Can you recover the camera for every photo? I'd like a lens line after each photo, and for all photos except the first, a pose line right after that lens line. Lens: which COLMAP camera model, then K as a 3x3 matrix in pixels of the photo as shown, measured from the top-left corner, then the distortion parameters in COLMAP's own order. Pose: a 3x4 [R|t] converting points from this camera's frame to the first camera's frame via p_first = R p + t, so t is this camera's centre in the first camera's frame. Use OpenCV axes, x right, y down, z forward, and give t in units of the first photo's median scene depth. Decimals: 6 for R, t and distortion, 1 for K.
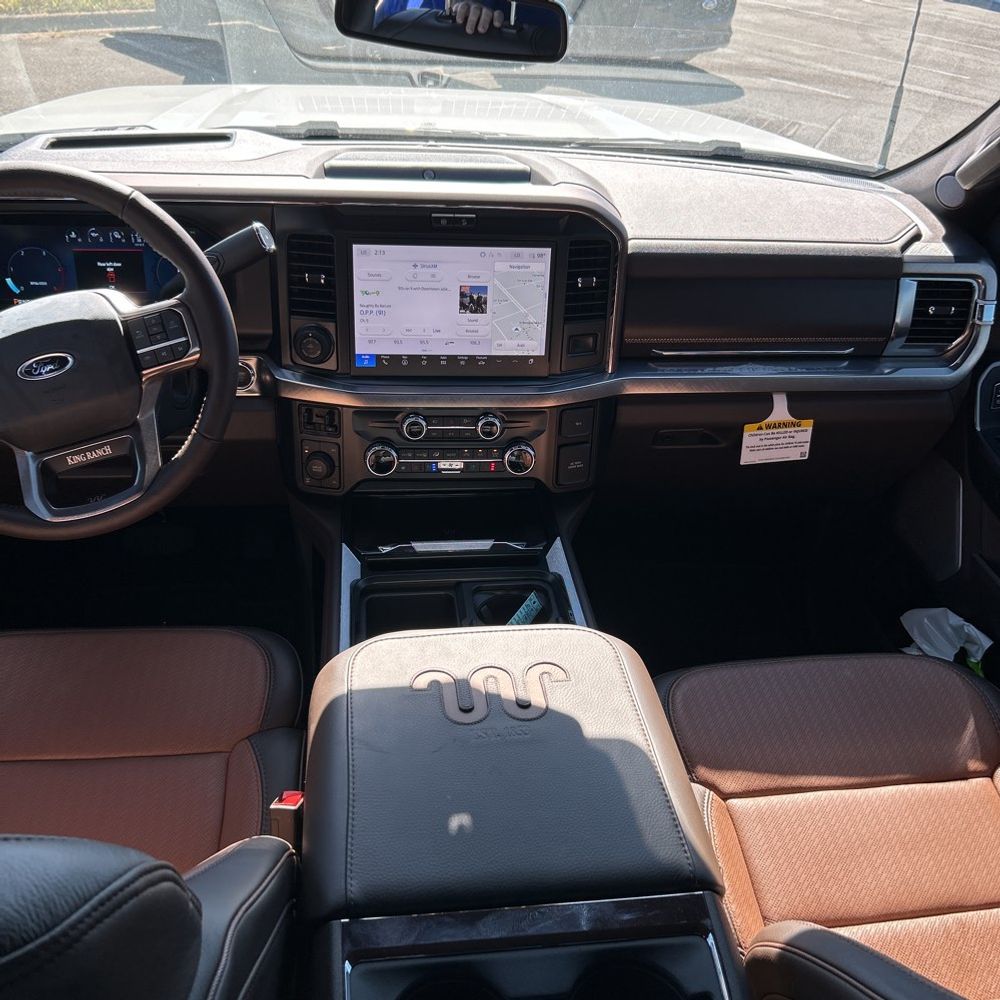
lens RADIAL K [[988.7, 0, 500.0], [0, 988.7, 500.0], [0, 0, 1]] dist [-0.000512, -0.010955]
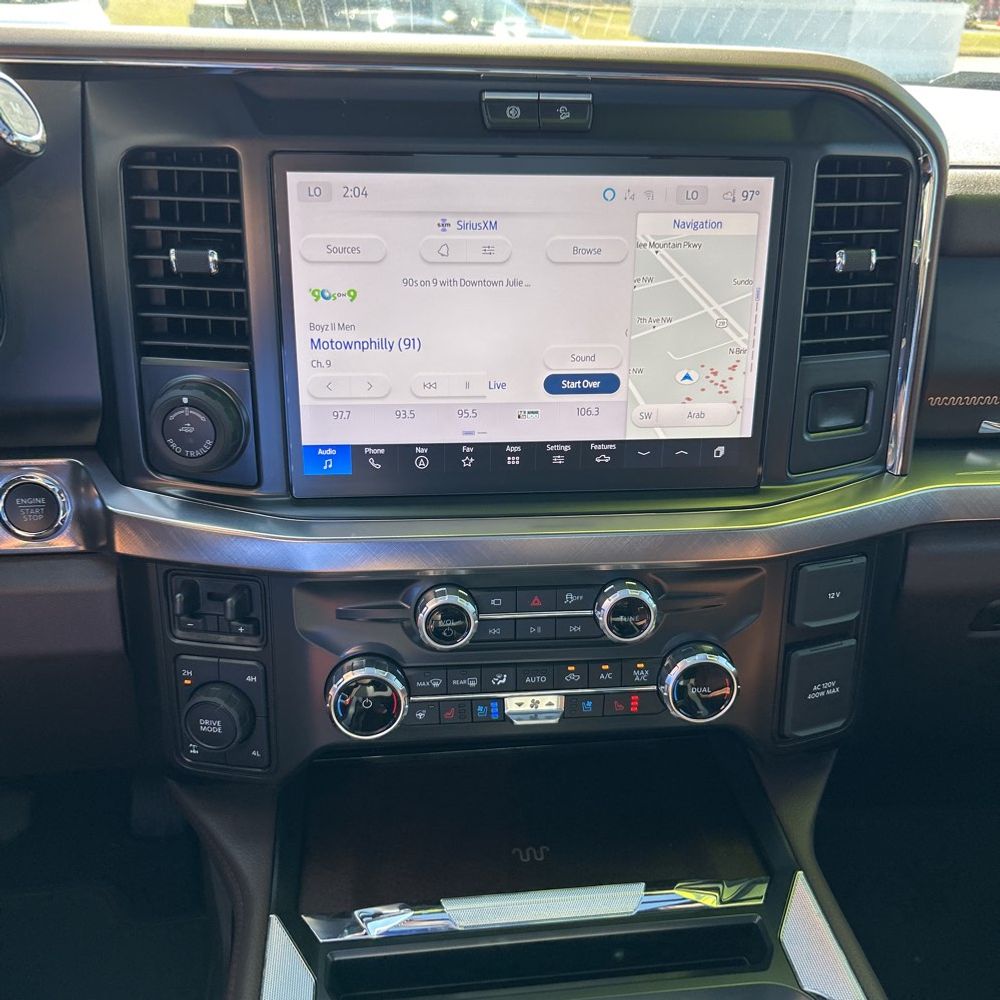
lens RADIAL K [[988.7, 0, 500.0], [0, 988.7, 500.0], [0, 0, 1]] dist [-0.000512, -0.010955]
pose [[0.999530, -0.022948, -0.020323, -0.055164], [0.021099, 0.995989, -0.086957, -0.086445], [0.022237, 0.086488, 0.996005, 0.587312]]
